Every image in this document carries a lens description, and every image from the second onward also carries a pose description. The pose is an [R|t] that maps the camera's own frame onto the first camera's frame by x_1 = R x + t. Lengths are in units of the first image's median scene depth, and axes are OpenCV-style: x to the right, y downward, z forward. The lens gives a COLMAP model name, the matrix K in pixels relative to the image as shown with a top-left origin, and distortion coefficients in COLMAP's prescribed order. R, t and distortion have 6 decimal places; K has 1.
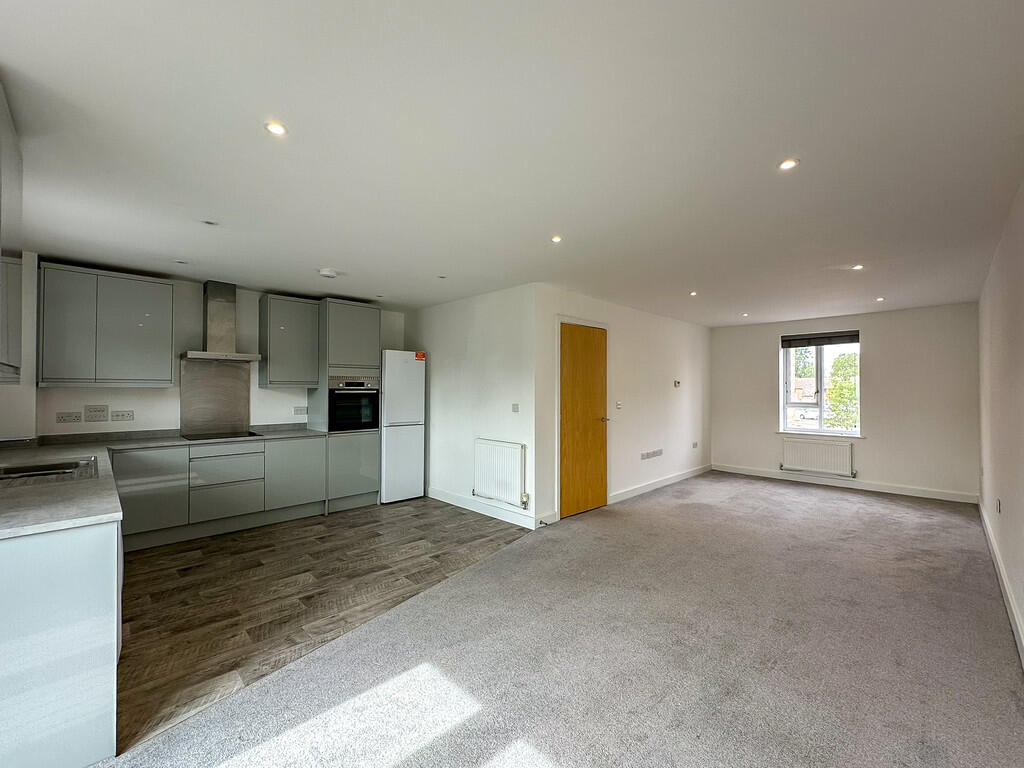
lens RADIAL K [[422.1, 0, 512.0], [0, 422.1, 384.0], [0, 0, 1]] dist [0.001811, 0.000144]
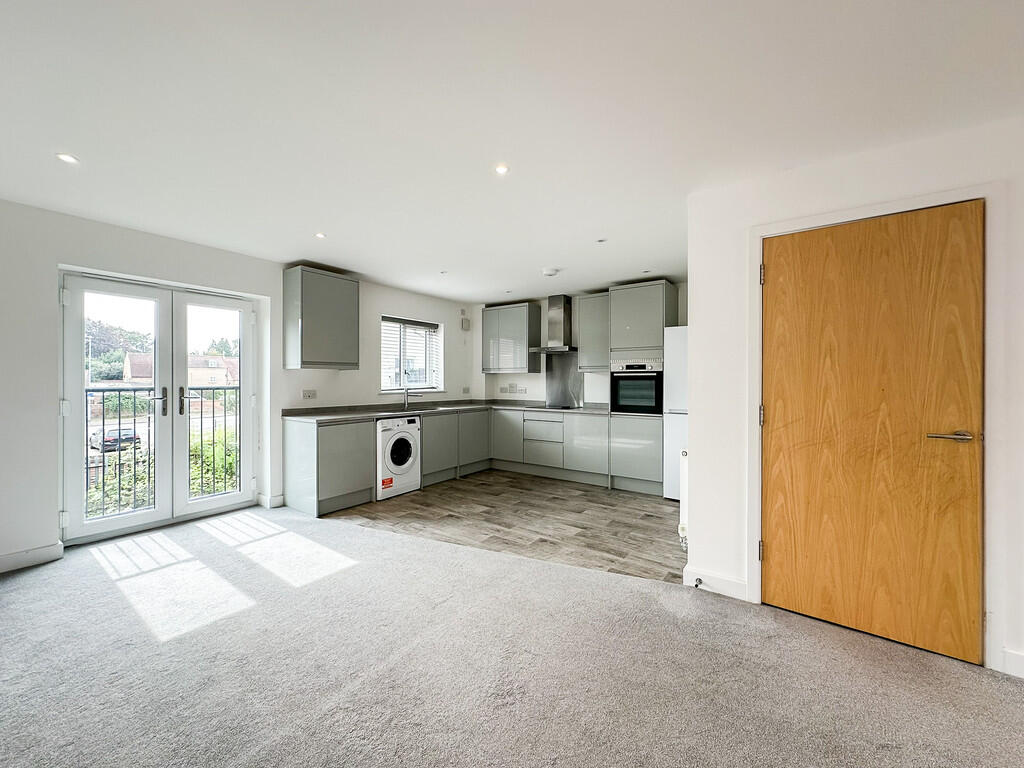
lens RADIAL K [[416.7, 0, 510.9], [0, 416.7, 397.7], [0, 0, 1]] dist [0.002539, 0.000291]
pose [[0.168294, 0.043494, -0.984777, 0.678493], [0.022210, 0.998605, 0.047900, 0.024111], [0.985487, -0.029933, 0.167093, 0.696081]]
